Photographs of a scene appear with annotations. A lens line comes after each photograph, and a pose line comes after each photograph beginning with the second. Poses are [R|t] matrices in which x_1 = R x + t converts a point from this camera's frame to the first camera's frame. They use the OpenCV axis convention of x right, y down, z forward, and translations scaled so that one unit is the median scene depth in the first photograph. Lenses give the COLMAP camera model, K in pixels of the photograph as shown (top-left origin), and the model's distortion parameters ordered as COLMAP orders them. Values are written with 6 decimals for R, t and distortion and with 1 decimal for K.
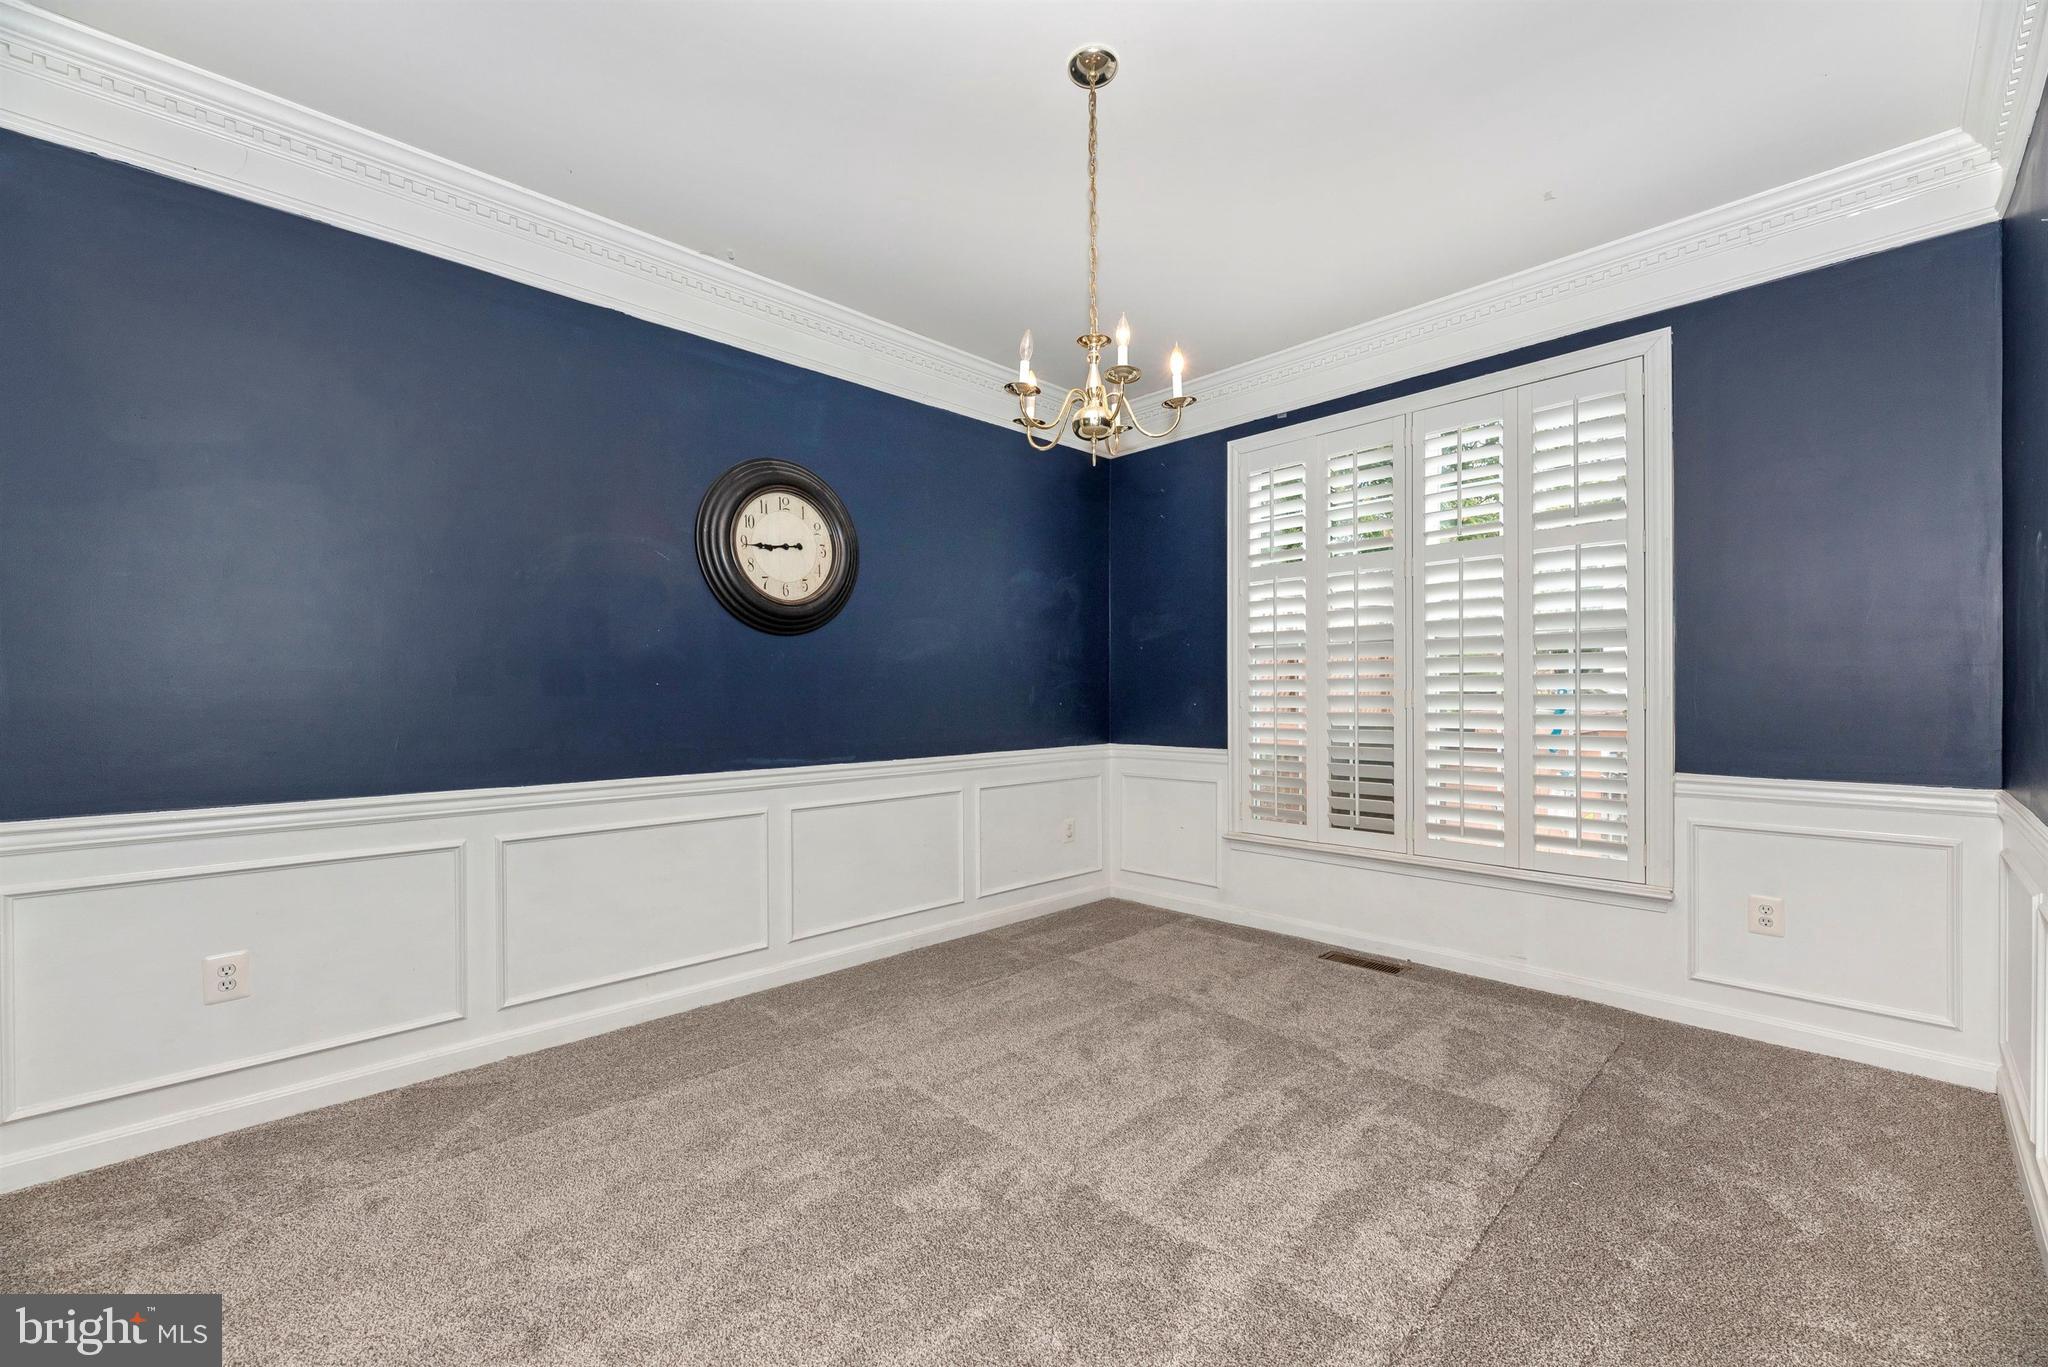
lens RADIAL K [[828.6, 0, 1021.7], [0, 828.6, 690.4], [0, 0, 1]] dist [-0.000115, -0.000273]
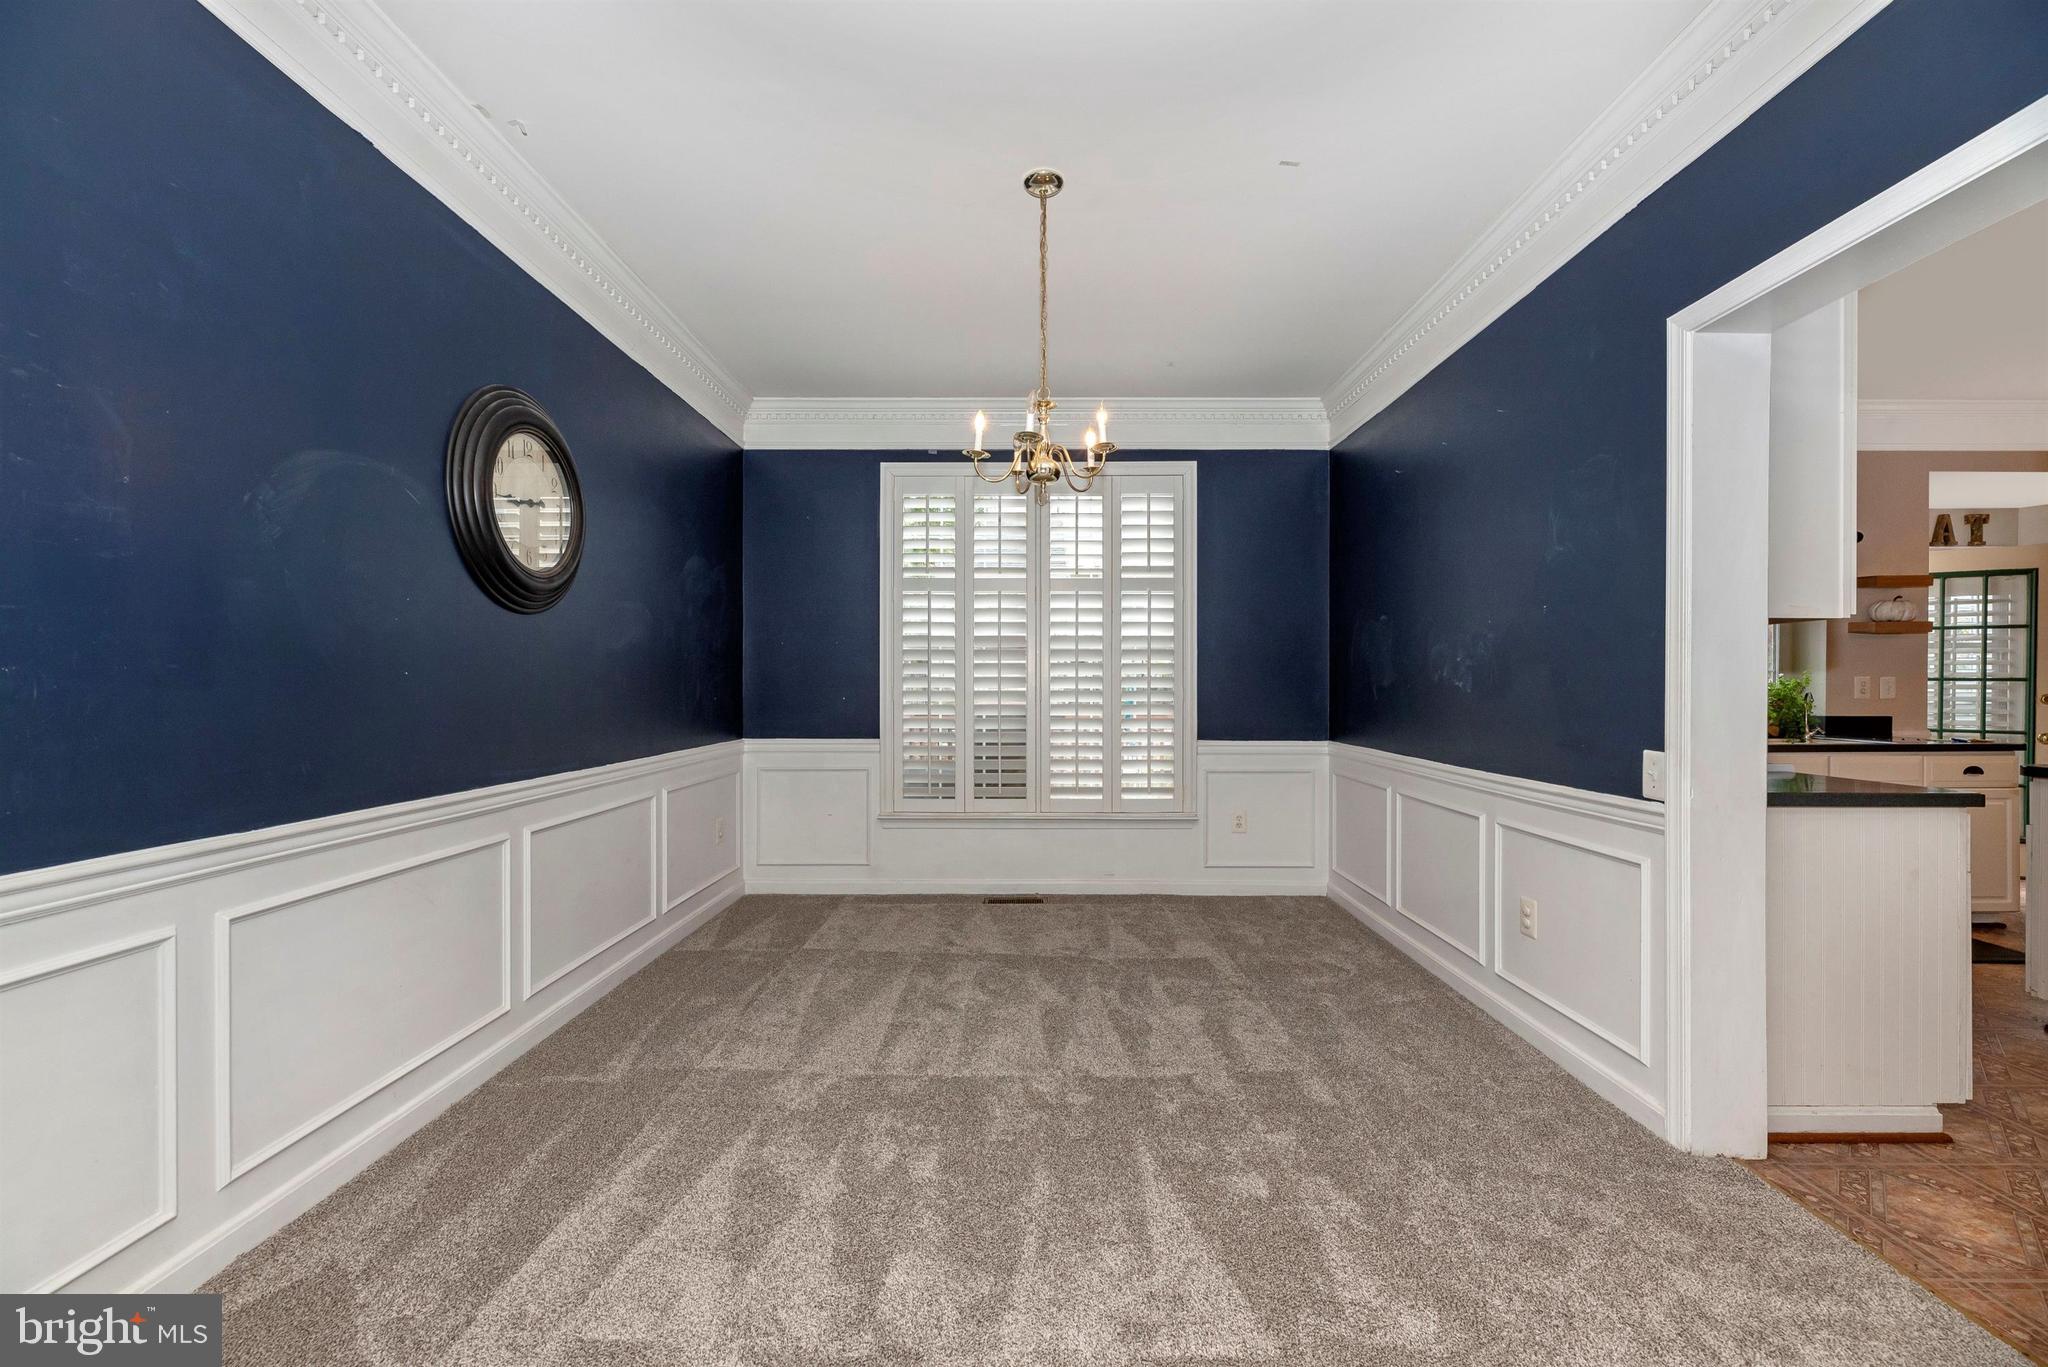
lens RADIAL K [[839.7, 0, 1024.0], [0, 839.7, 683.5], [0, 0, 1]] dist [-0.000417, 0.000155]
pose [[0.696847, 0.009104, 0.717162, -0.552389], [-0.009679, 0.999948, -0.003289, -0.001744], [-0.717155, -0.004649, 0.696899, 0.099243]]
